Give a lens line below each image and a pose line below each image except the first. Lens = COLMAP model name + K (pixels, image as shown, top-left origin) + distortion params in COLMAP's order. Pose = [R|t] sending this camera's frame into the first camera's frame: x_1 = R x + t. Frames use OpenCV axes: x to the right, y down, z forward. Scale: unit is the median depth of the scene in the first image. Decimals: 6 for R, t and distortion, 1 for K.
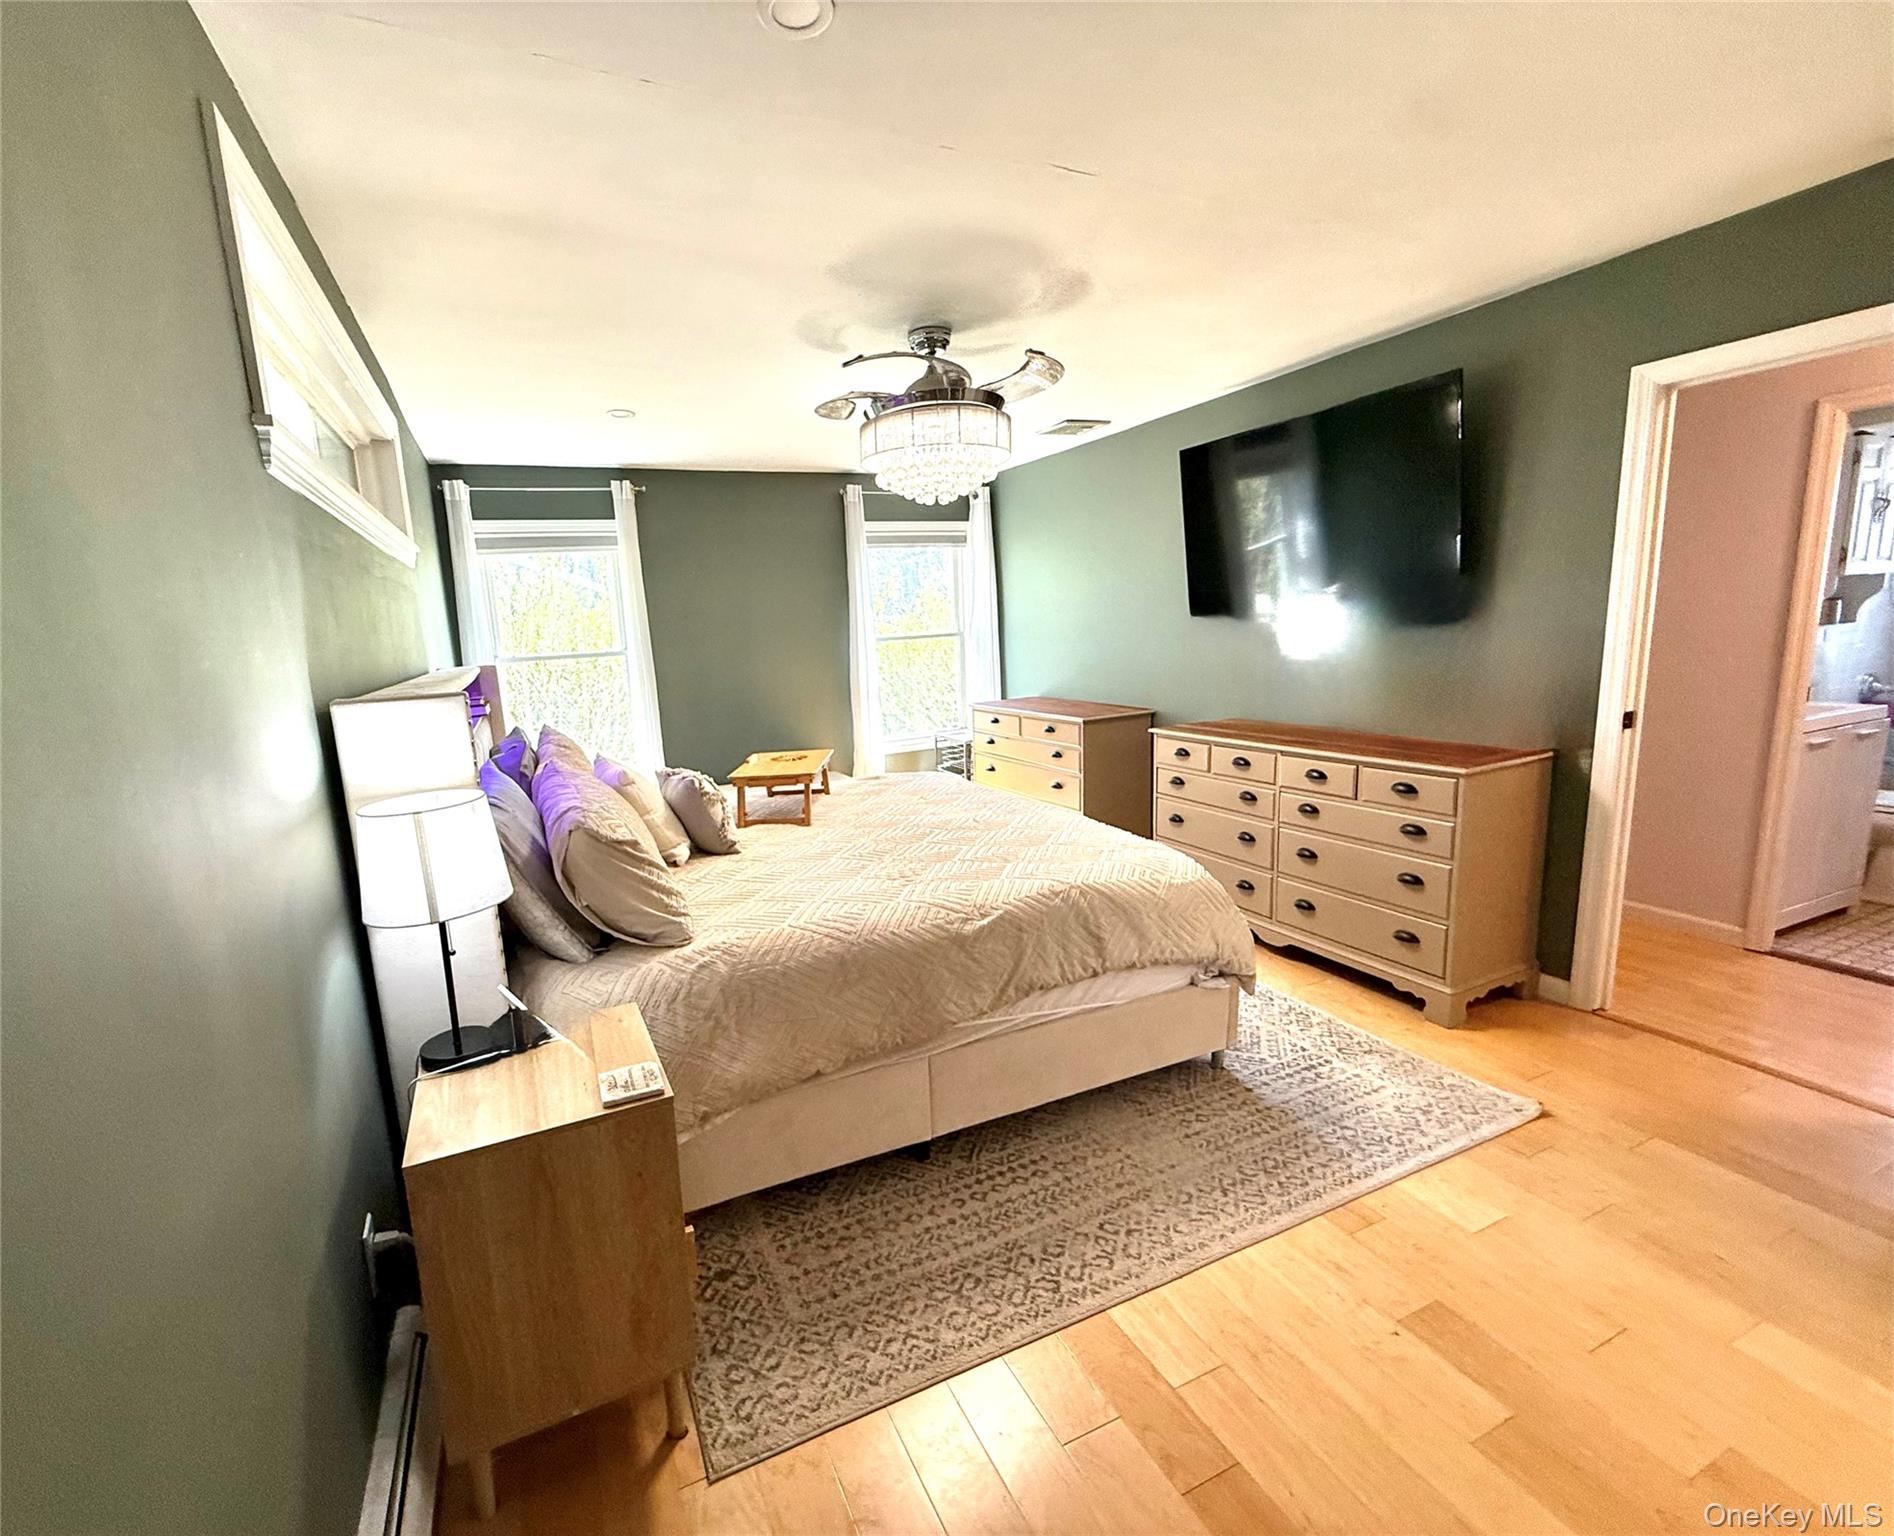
lens RADIAL K [[811.8, 0, 861.7], [0, 811.8, 768.8], [0, 0, 1]] dist [-0.002006, -0.000398]
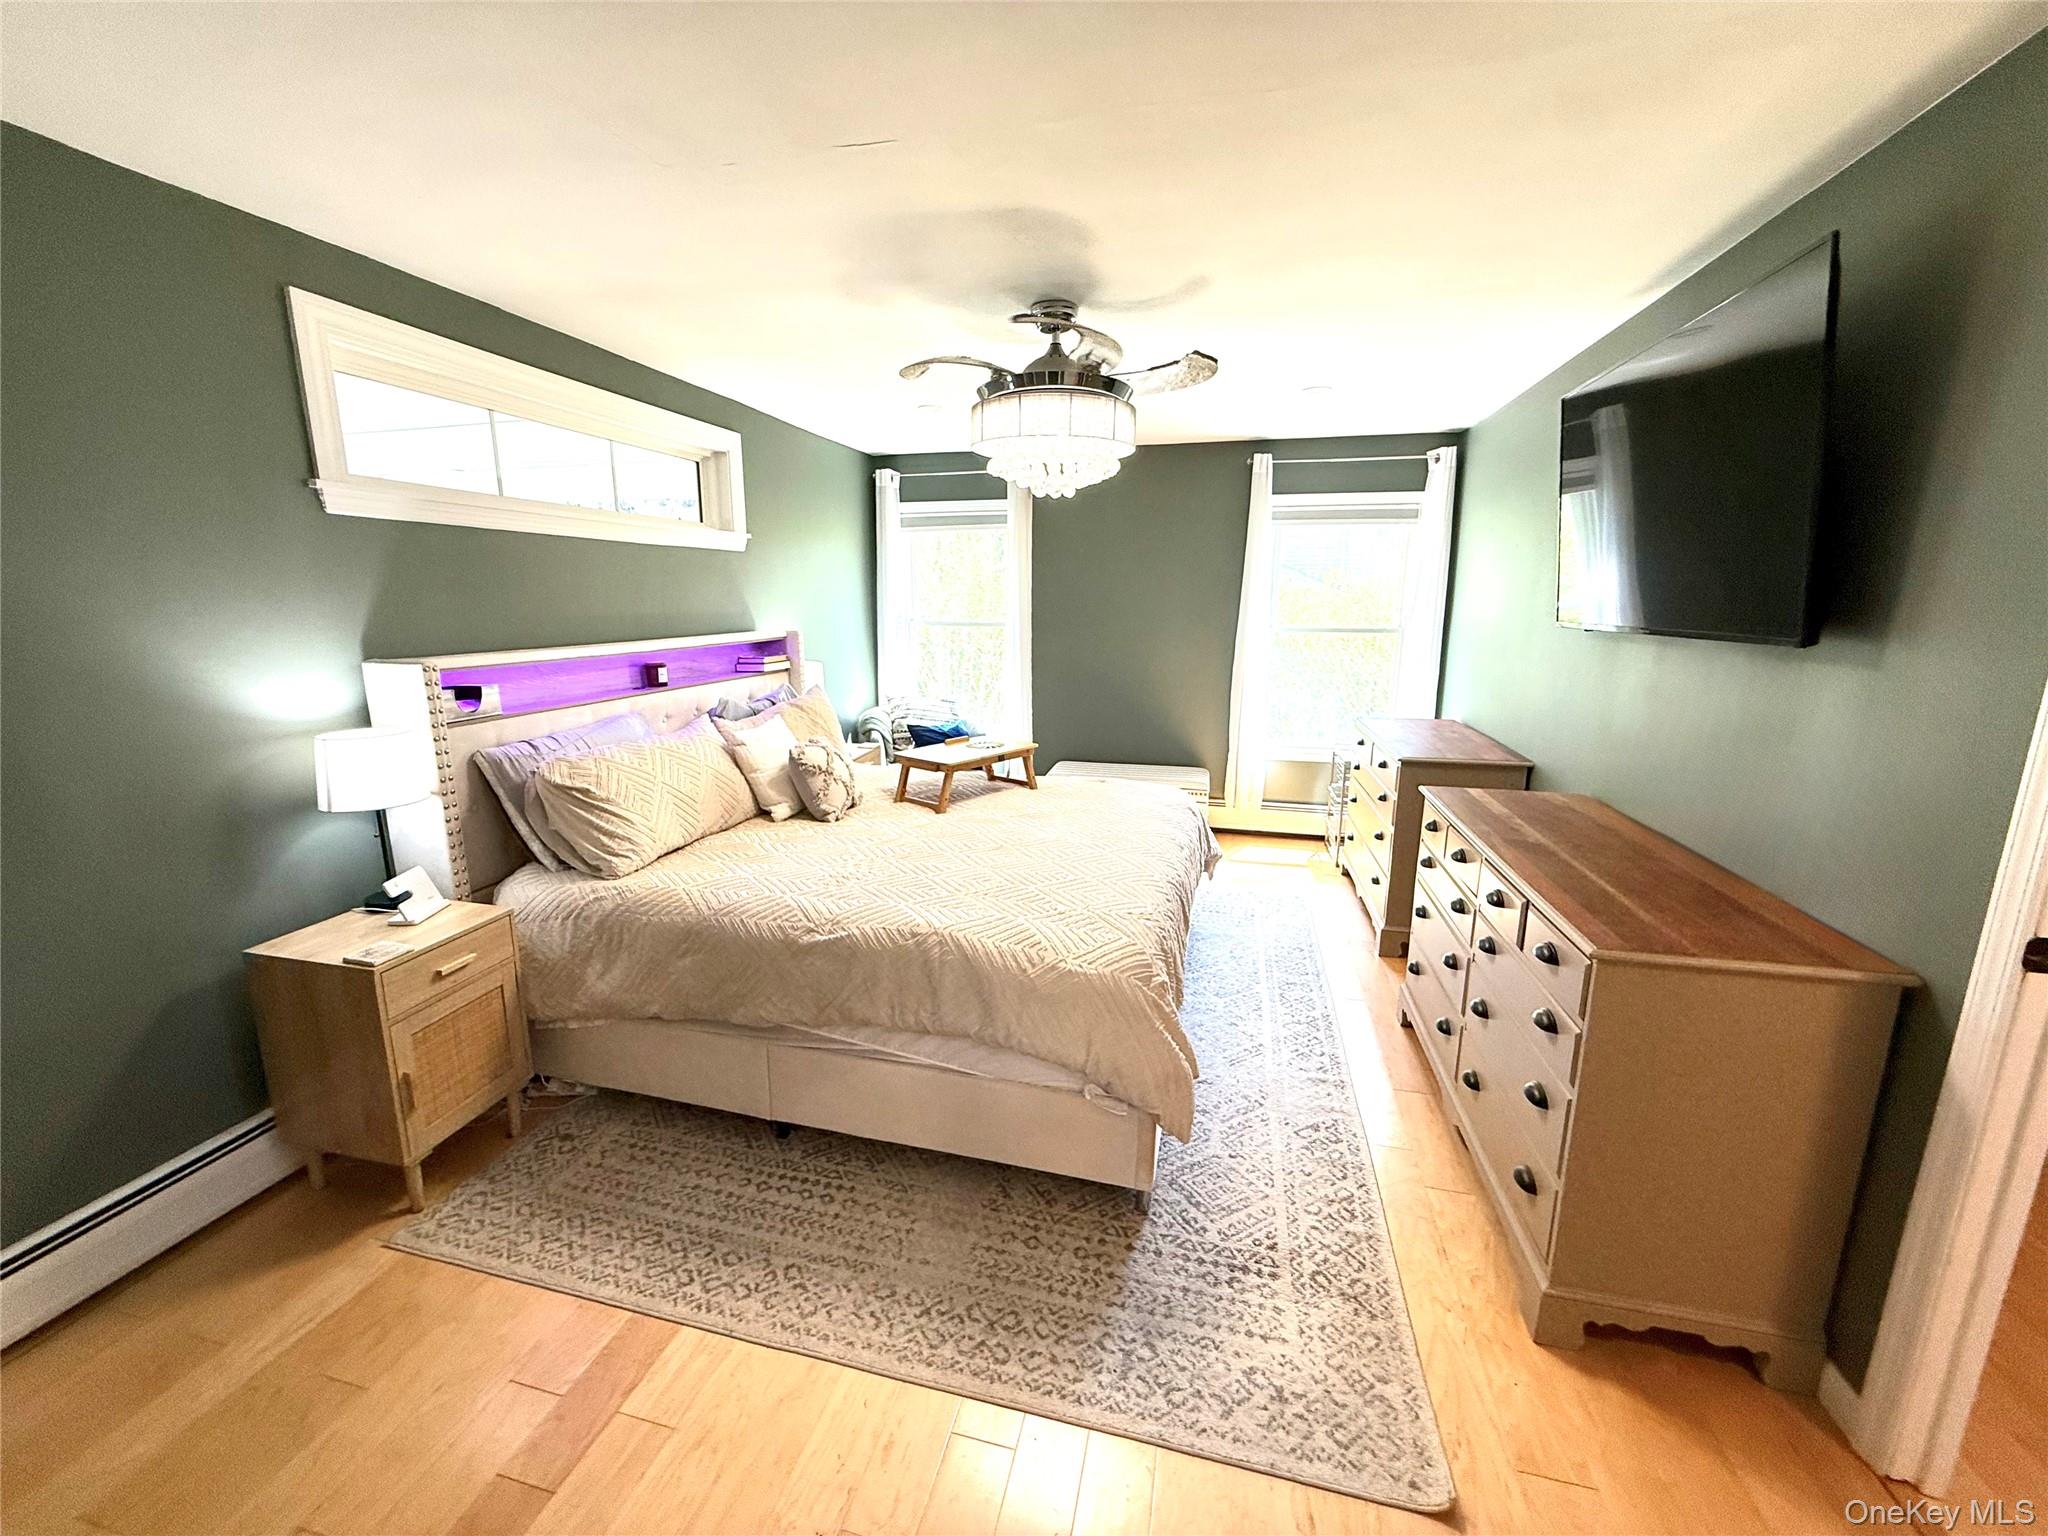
lens RADIAL K [[816.0, 0, 1020.7], [0, 816.0, 762.6], [0, 0, 1]] dist [0.000245, -0.000273]
pose [[0.798791, 0.176318, -0.575191, 0.806973], [-0.150382, 0.984256, 0.092871, -0.141326], [0.582510, 0.012313, 0.812730, 0.289260]]
